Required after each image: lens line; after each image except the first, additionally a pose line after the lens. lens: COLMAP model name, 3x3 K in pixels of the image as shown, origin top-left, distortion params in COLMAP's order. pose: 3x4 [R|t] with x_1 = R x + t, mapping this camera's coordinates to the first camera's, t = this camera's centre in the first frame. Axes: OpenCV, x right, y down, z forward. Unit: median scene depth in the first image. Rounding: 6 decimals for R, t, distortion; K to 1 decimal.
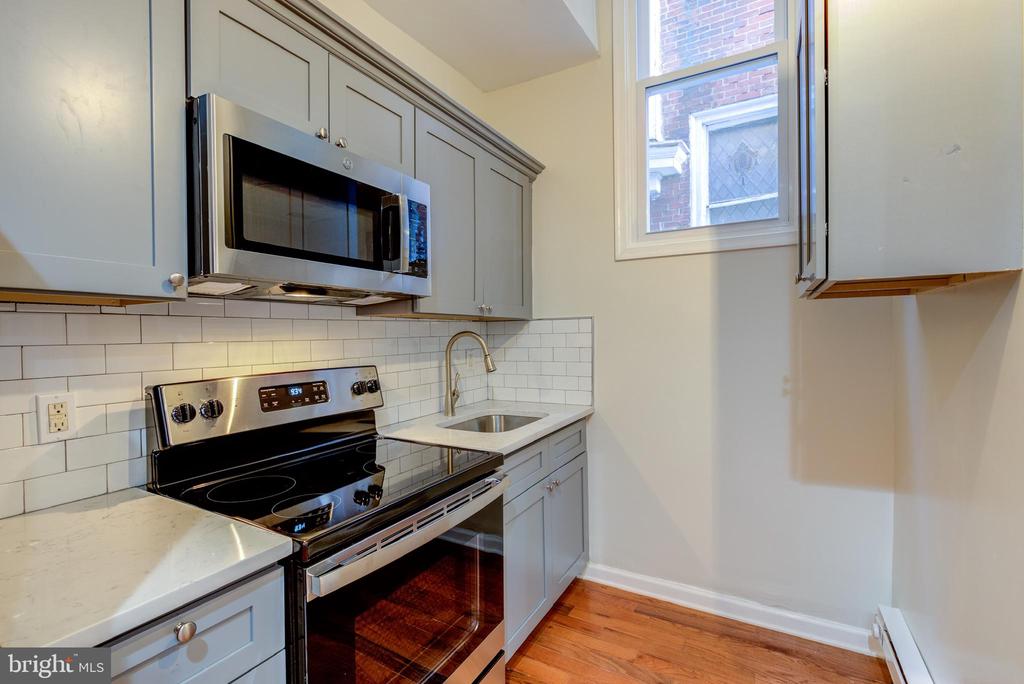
lens RADIAL K [[472.2, 0, 509.8], [0, 472.2, 337.1], [0, 0, 1]] dist [-0.003443, 0.000358]
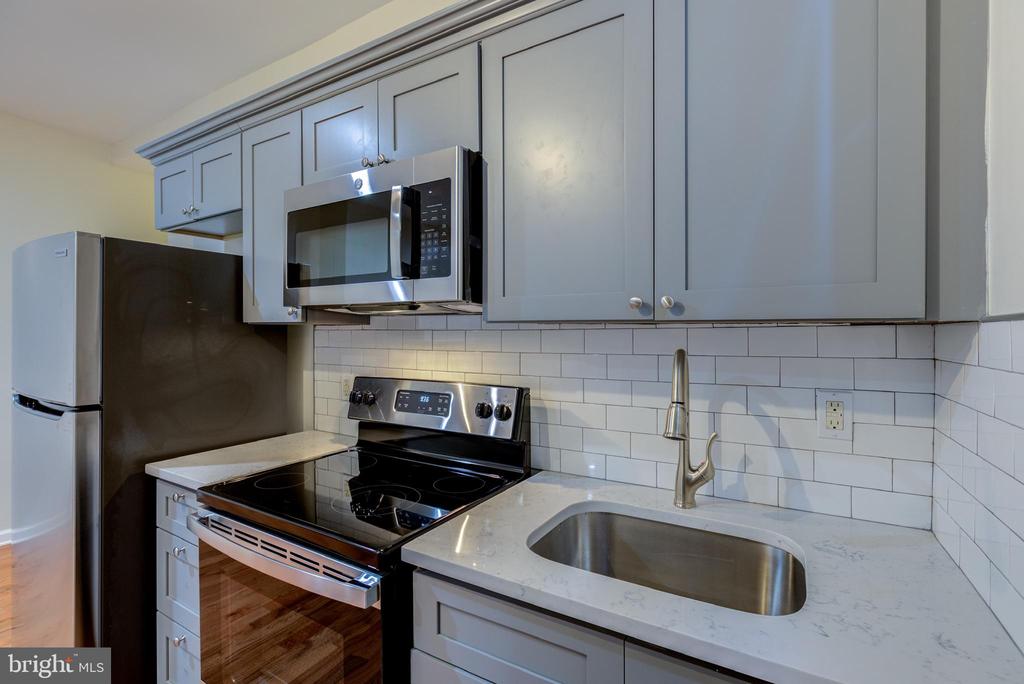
lens RADIAL K [[489.4, 0, 511.2], [0, 489.4, 330.3], [0, 0, 1]] dist [0.027189, 0.000119]
pose [[-0.040918, 0.000471, -0.999162, 0.624655], [-0.010528, 0.999944, 0.000903, -0.042394], [0.999107, 0.010556, -0.040911, 1.191431]]
